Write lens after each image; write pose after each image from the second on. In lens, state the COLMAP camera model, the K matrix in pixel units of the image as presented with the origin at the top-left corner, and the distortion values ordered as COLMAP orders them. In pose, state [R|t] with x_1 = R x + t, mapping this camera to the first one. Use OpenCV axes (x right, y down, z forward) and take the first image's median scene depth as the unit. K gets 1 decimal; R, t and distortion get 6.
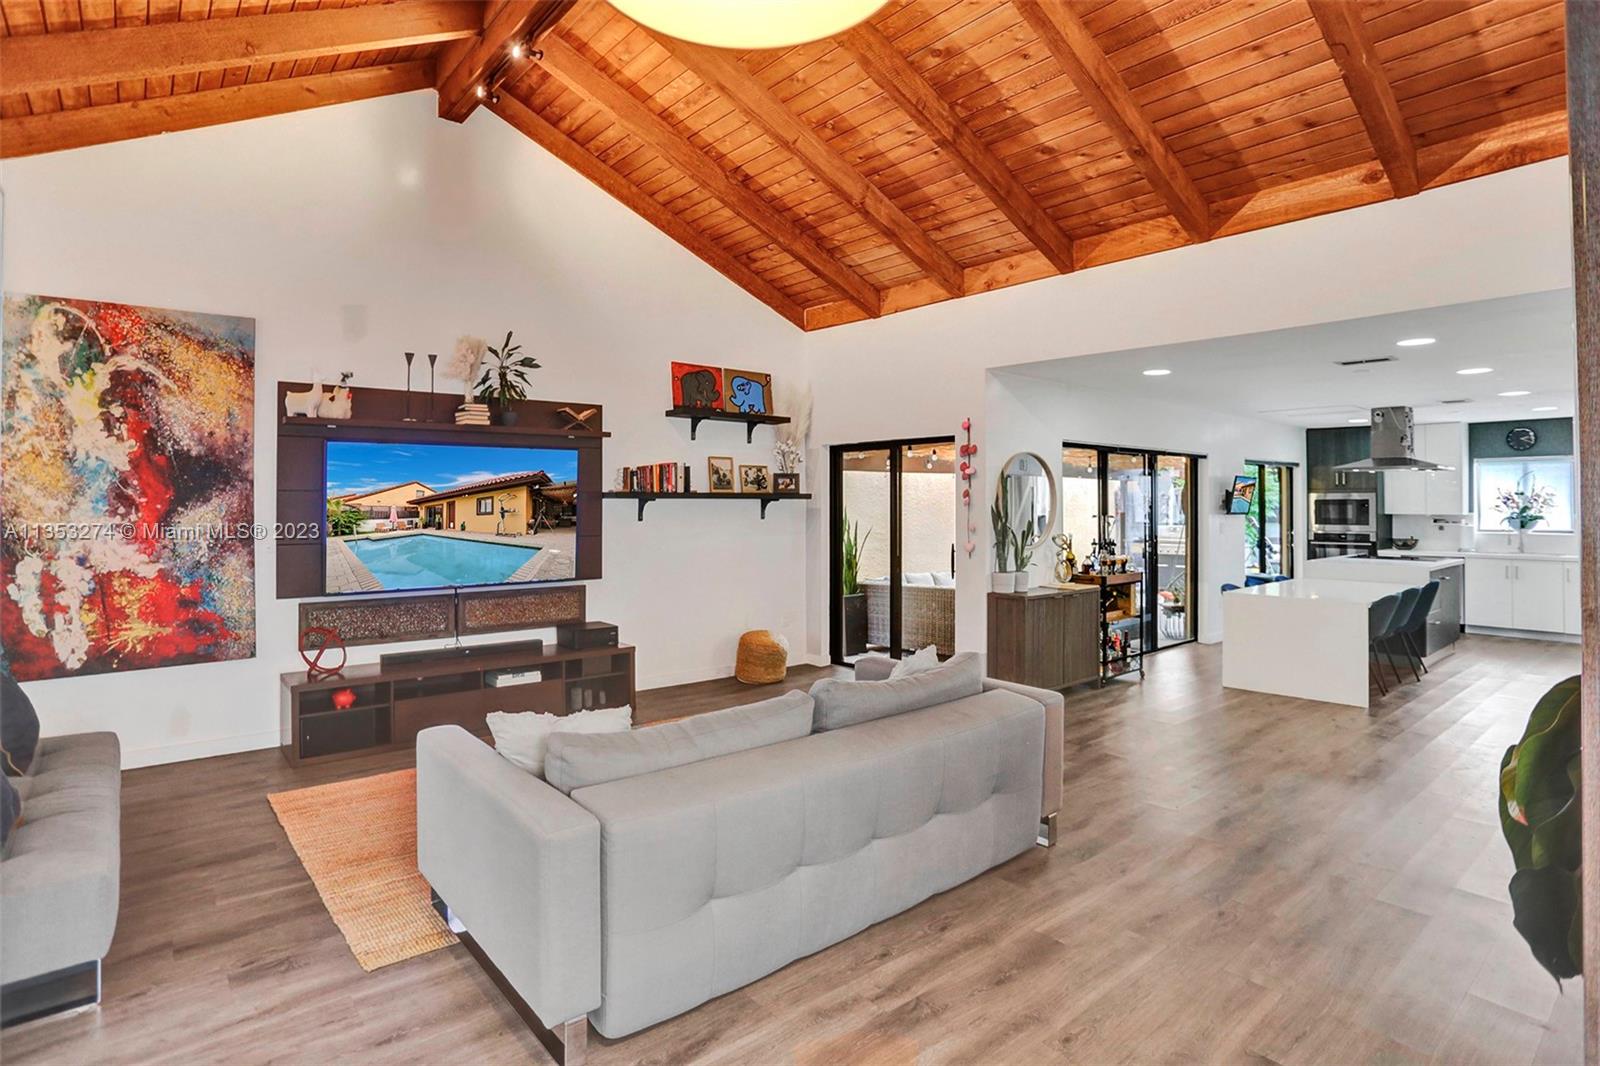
lens RADIAL K [[811.5, 0, 795.5], [0, 811.5, 501.9], [0, 0, 1]] dist [-0.026339, 0.000082]
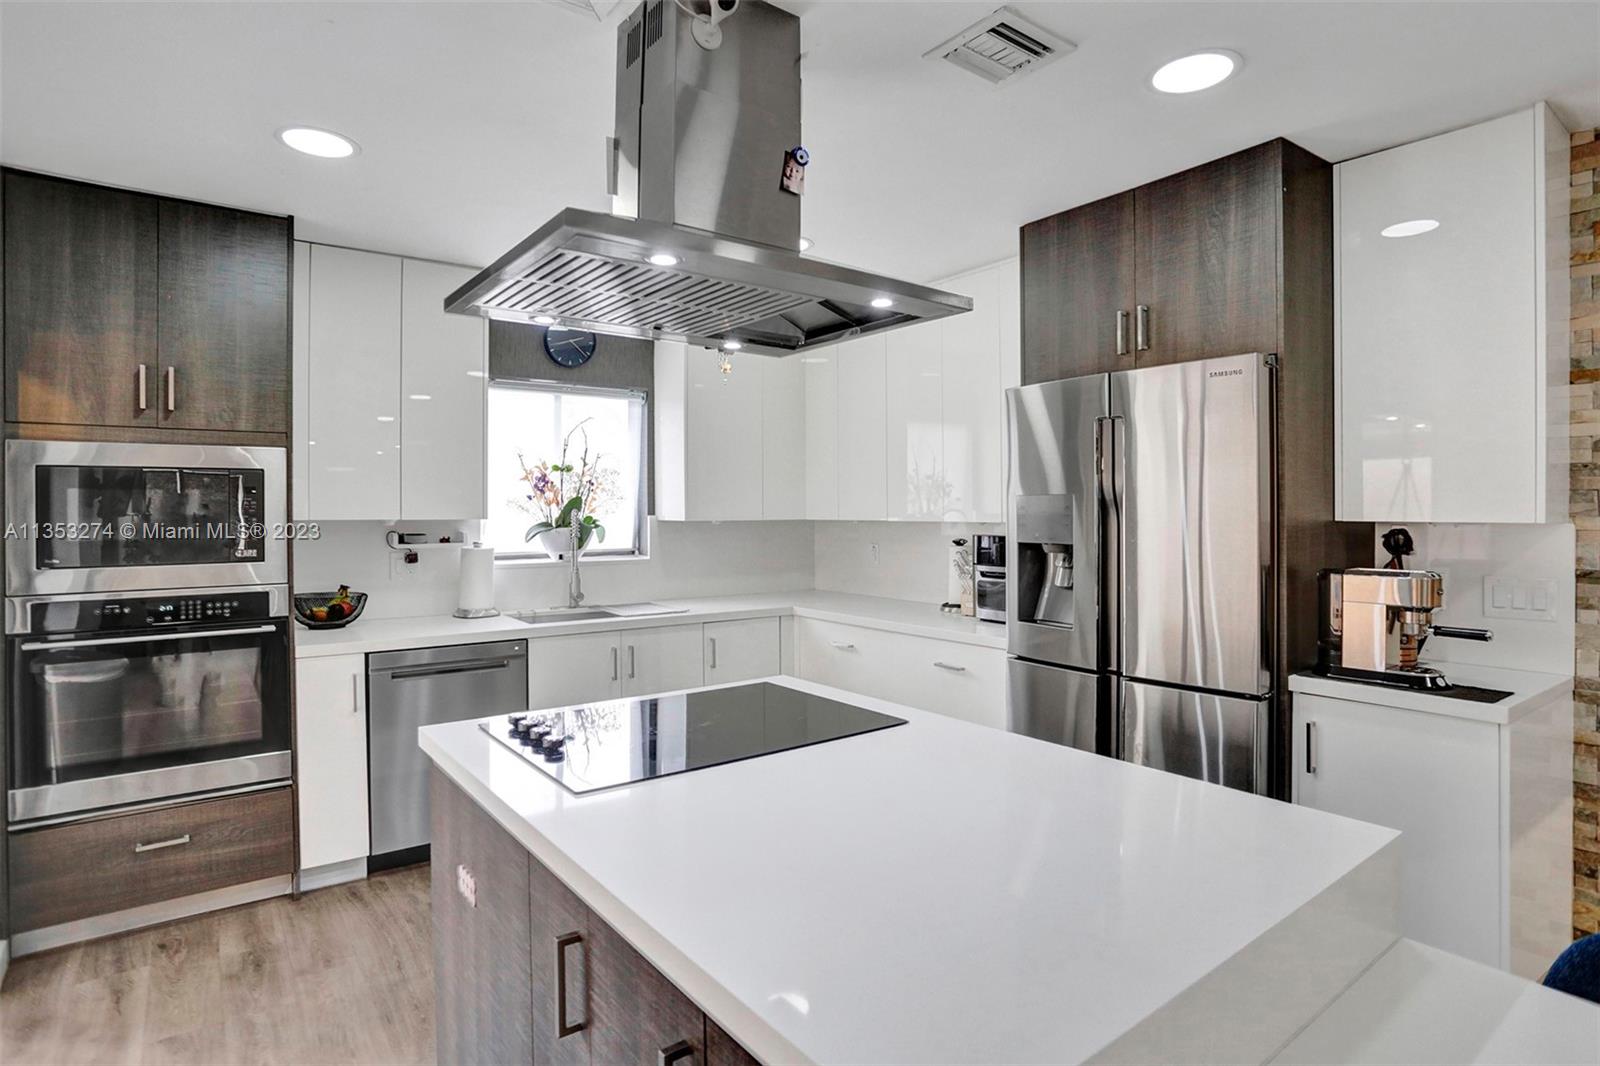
lens RADIAL K [[882.0, 0, 797.7], [0, 882.0, 512.0], [0, 0, 1]] dist [-0.000653, -0.000070]
pose [[0.060110, -0.004026, 0.998184, 0.417101], [-0.002919, 0.999987, 0.004210, 0.009903], [-0.998187, -0.003167, 0.060098, 0.797482]]
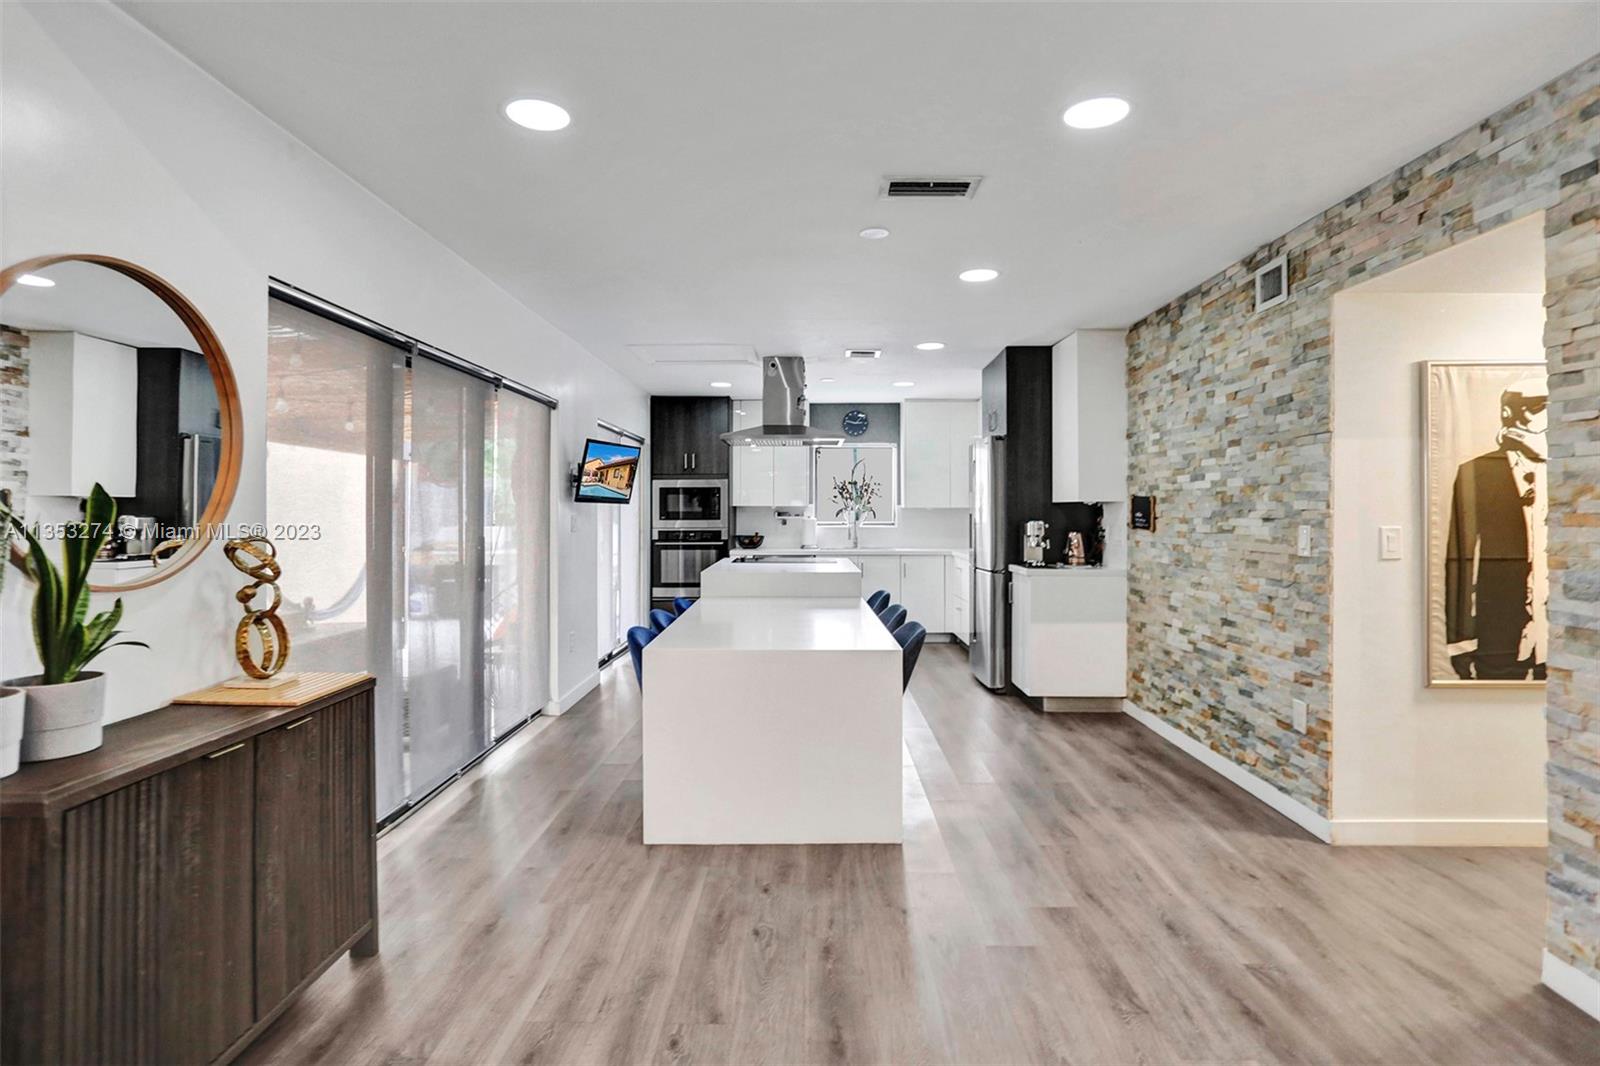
lens RADIAL K [[811.5, 0, 795.5], [0, 811.5, 501.9], [0, 0, 1]] dist [-0.026339, 0.000082]
pose [[0.656296, 0.008381, 0.754457, 0.149944], [-0.001533, 0.999951, -0.009774, 0.019286], [-0.754502, 0.005258, 0.656277, 0.408758]]
